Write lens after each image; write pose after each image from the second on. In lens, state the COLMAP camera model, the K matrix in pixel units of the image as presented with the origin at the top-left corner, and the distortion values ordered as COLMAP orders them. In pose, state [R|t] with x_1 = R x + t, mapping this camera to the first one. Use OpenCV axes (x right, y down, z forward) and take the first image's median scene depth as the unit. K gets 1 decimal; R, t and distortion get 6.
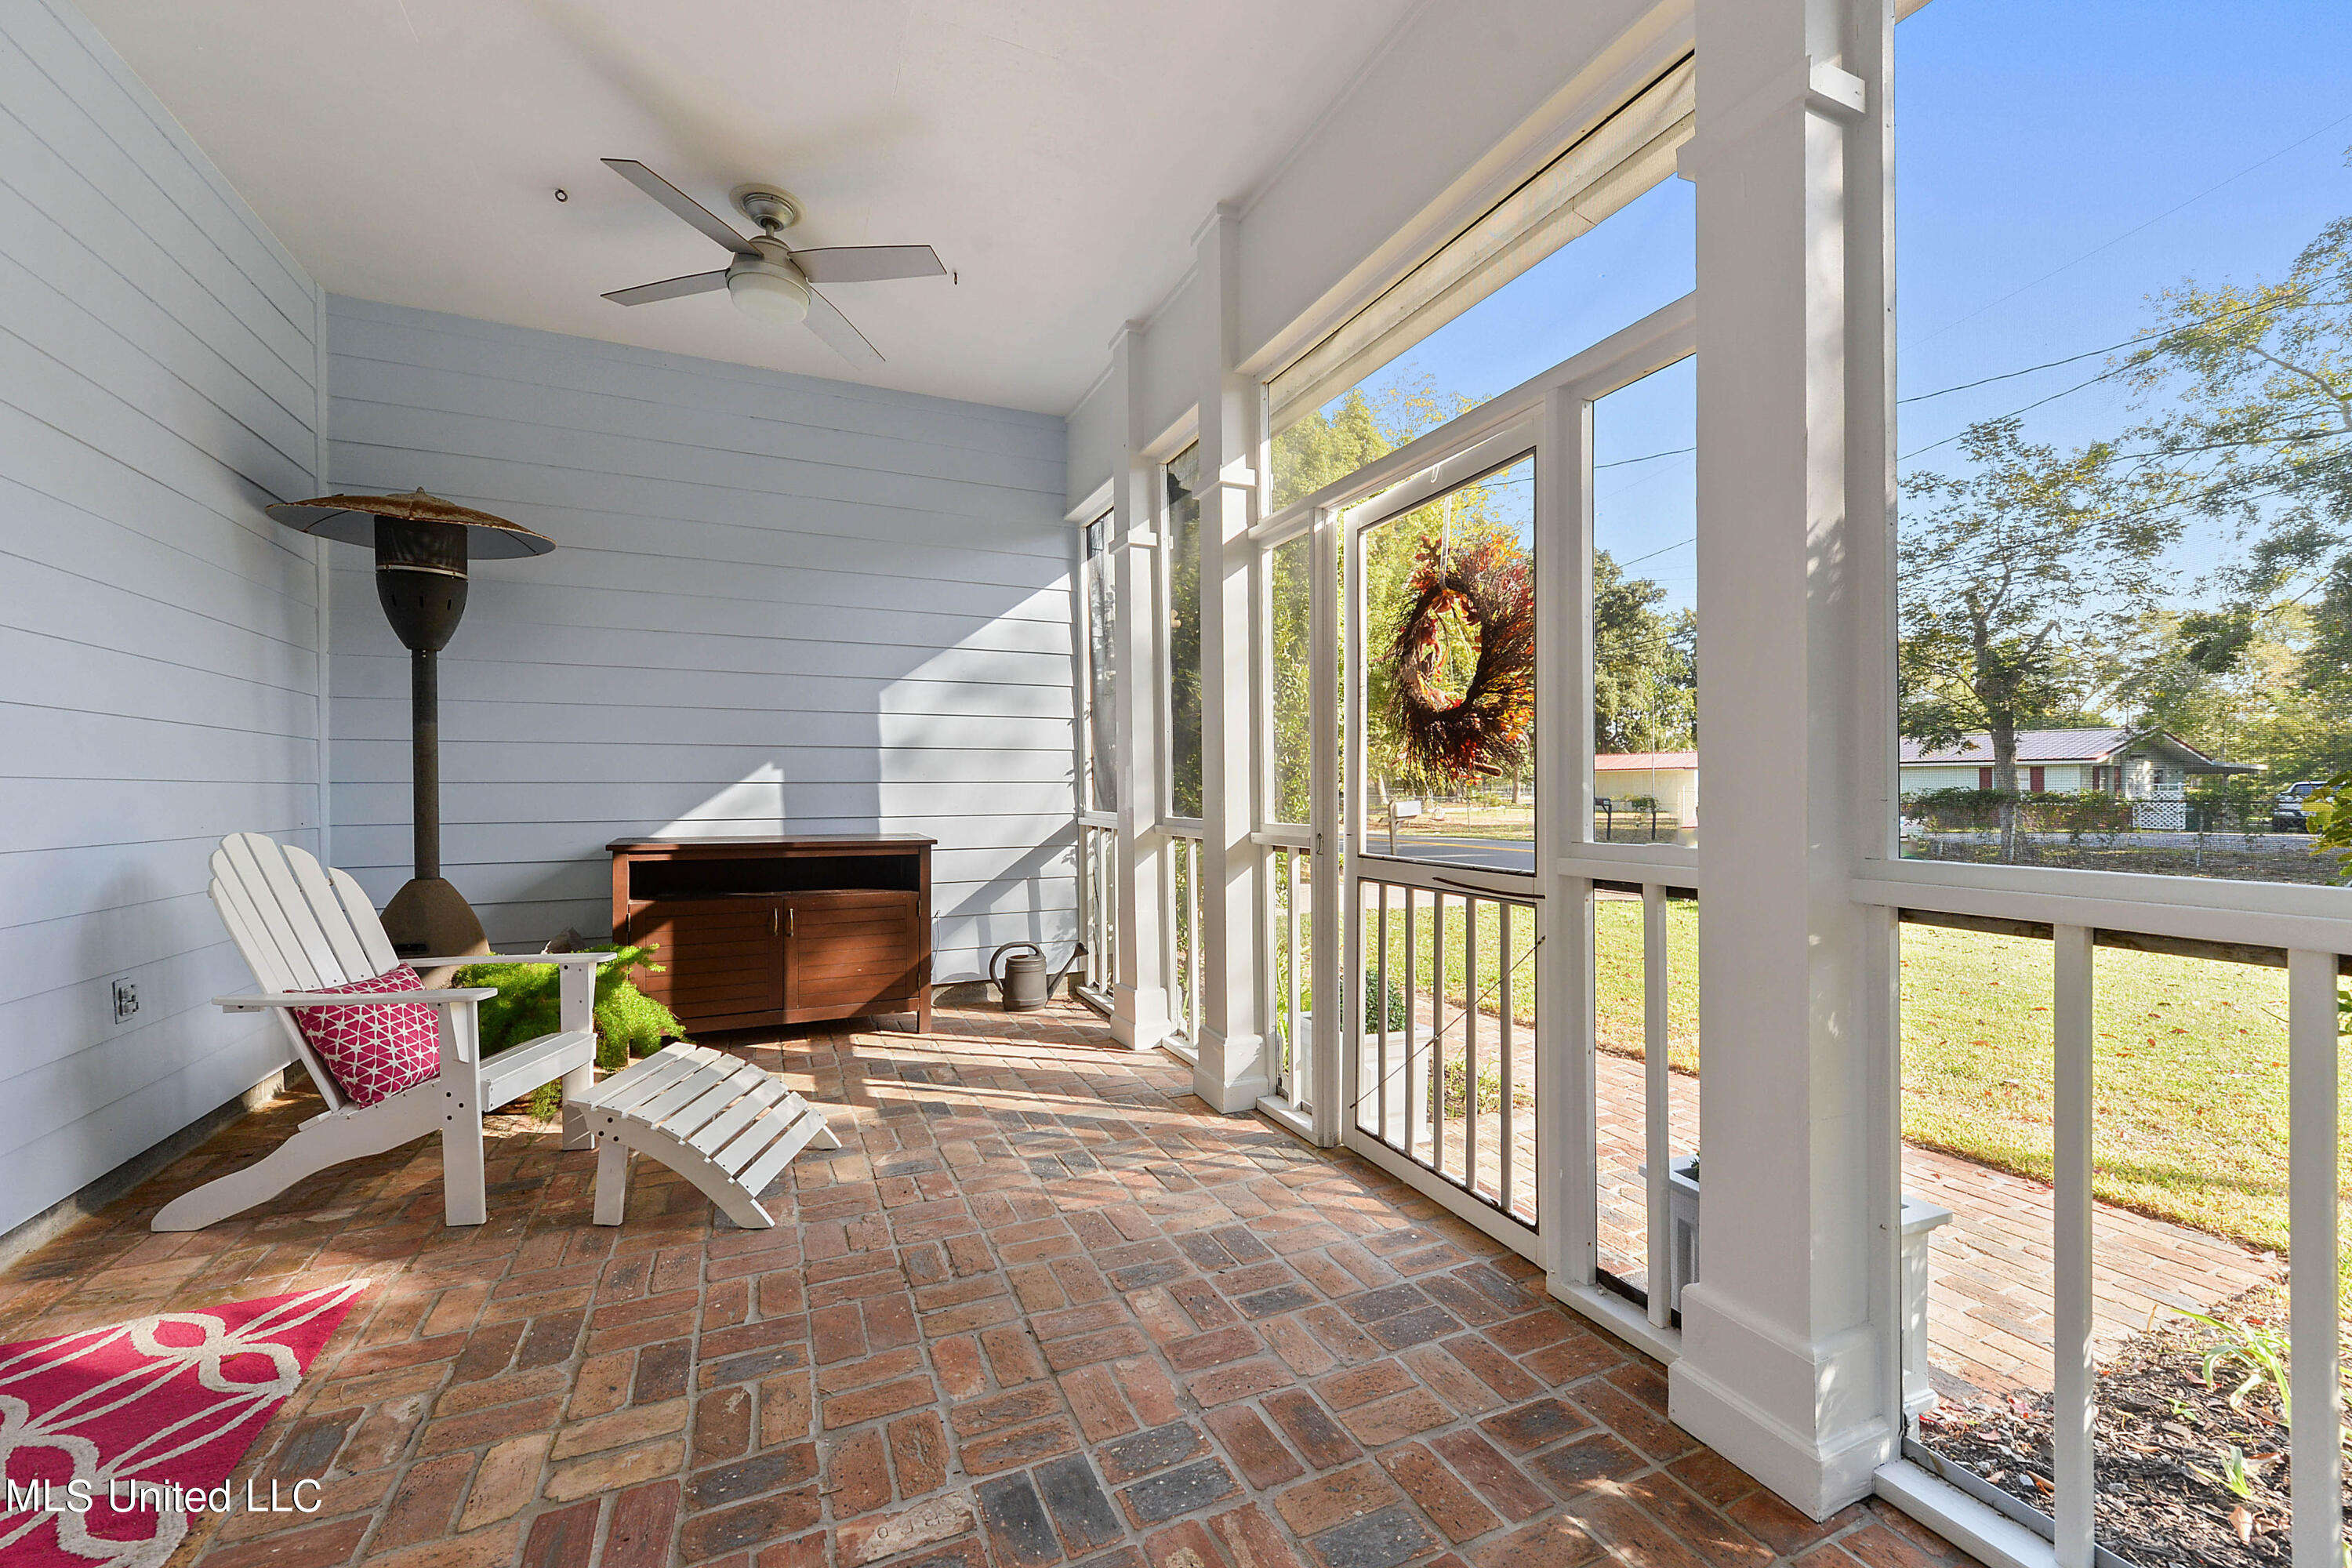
lens RADIAL K [[926.4, 0, 1167.3], [0, 926.4, 795.7], [0, 0, 1]] dist [0.004579, -0.000501]
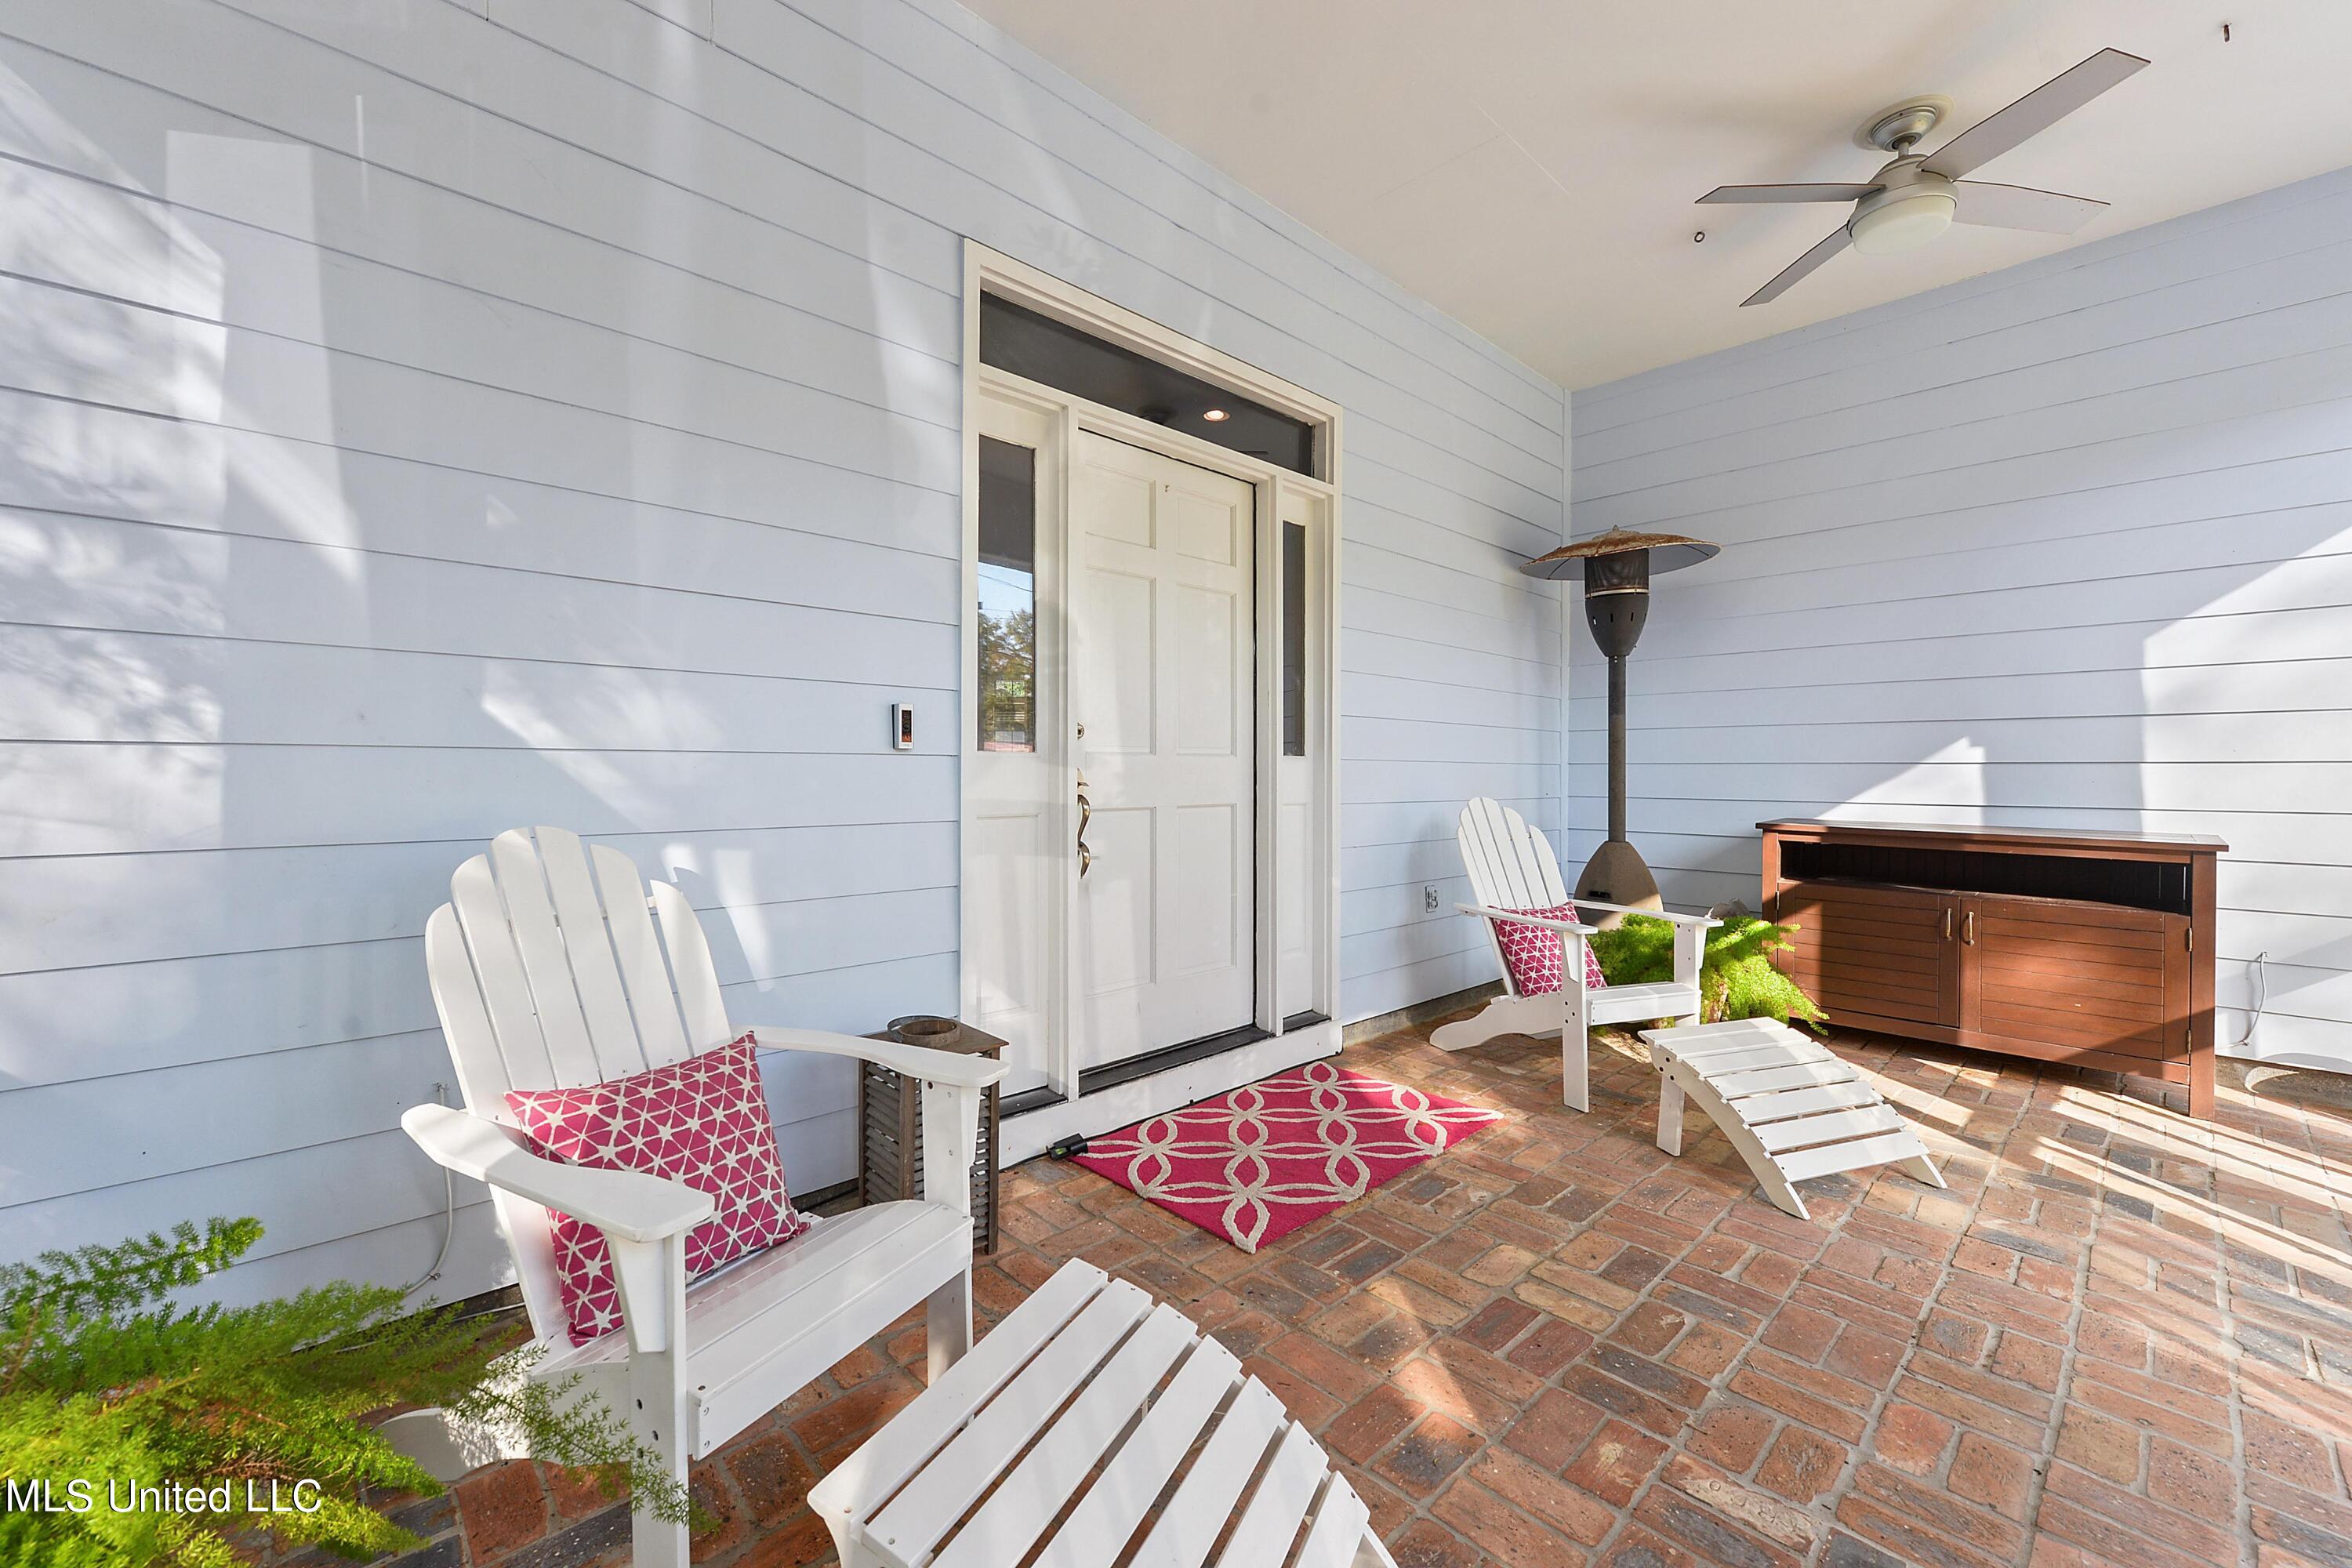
lens RADIAL K [[926.4, 0, 1162.6], [0, 926.4, 774.1], [0, 0, 1]] dist [0.004579, -0.000501]
pose [[0.327332, 0.008086, -0.944875, 0.201041], [-0.012638, 0.999911, 0.004179, 0.002907], [0.944825, 0.010573, 0.327405, 0.032416]]
